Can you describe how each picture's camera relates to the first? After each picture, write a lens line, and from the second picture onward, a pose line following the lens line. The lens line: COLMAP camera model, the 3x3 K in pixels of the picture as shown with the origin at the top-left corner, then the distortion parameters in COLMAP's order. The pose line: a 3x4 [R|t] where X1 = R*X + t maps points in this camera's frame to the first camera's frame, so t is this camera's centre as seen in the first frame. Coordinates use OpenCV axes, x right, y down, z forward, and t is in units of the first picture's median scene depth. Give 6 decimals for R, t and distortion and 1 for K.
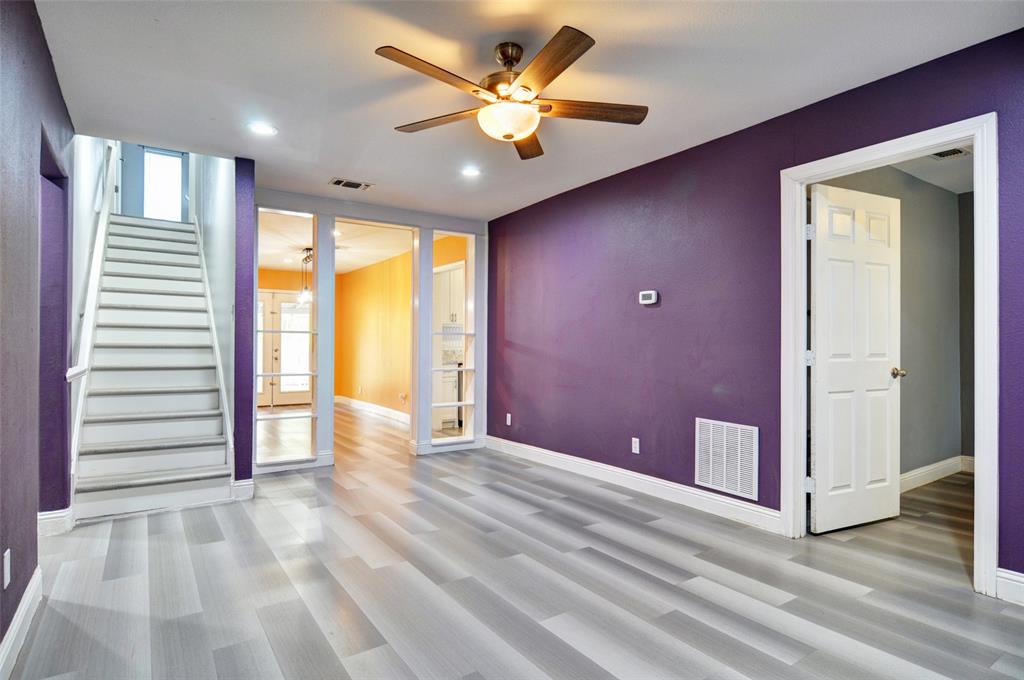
lens RADIAL K [[540.4, 0, 504.7], [0, 540.4, 347.3], [0, 0, 1]] dist [-0.003573, -0.001393]
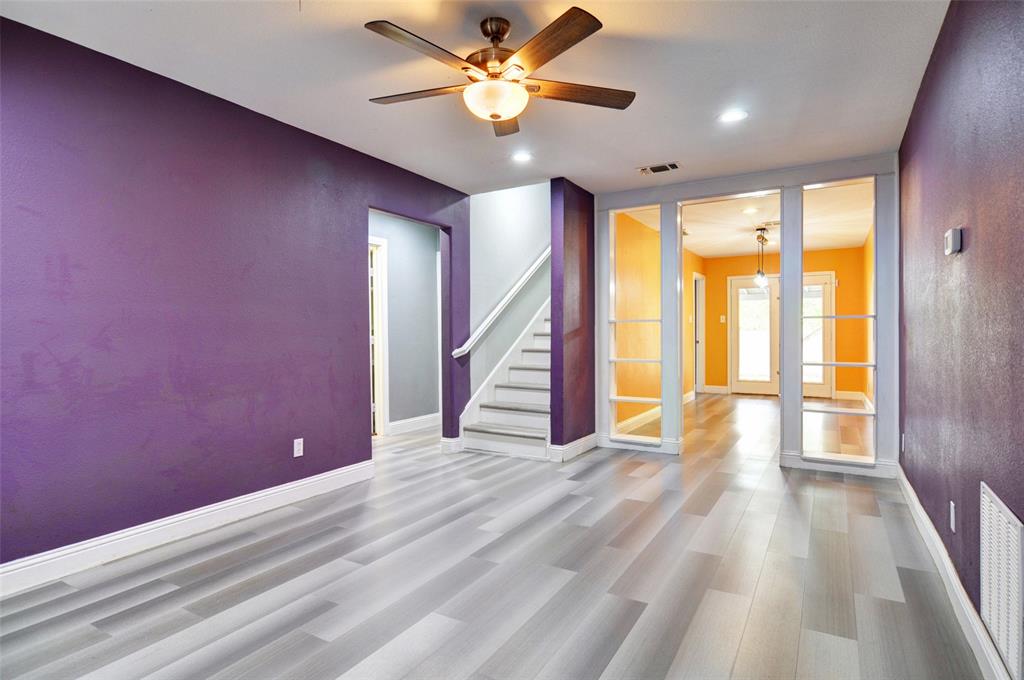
lens RADIAL K [[540.4, 0, 508.9], [0, 540.4, 339.7], [0, 0, 1]] dist [-0.003573, -0.001393]
pose [[0.435609, 0.006796, -0.900110, 0.390797], [0.002726, 0.999957, 0.008869, -0.000898], [0.900132, -0.006317, 0.435571, 0.267094]]
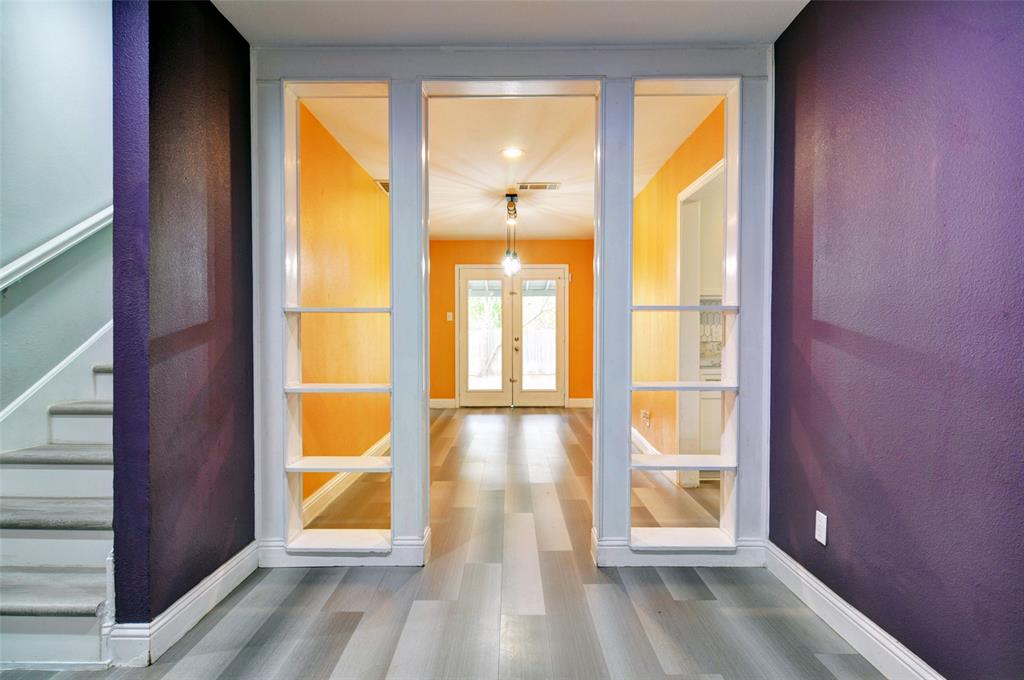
lens RADIAL K [[540.4, 0, 514.9], [0, 540.4, 341.3], [0, 0, 1]] dist [-0.003573, -0.001393]
pose [[0.837873, 0.006495, -0.545827, 0.033097], [0.000698, 0.999916, 0.012969, -0.003460], [0.545865, -0.011248, 0.837797, 0.558205]]
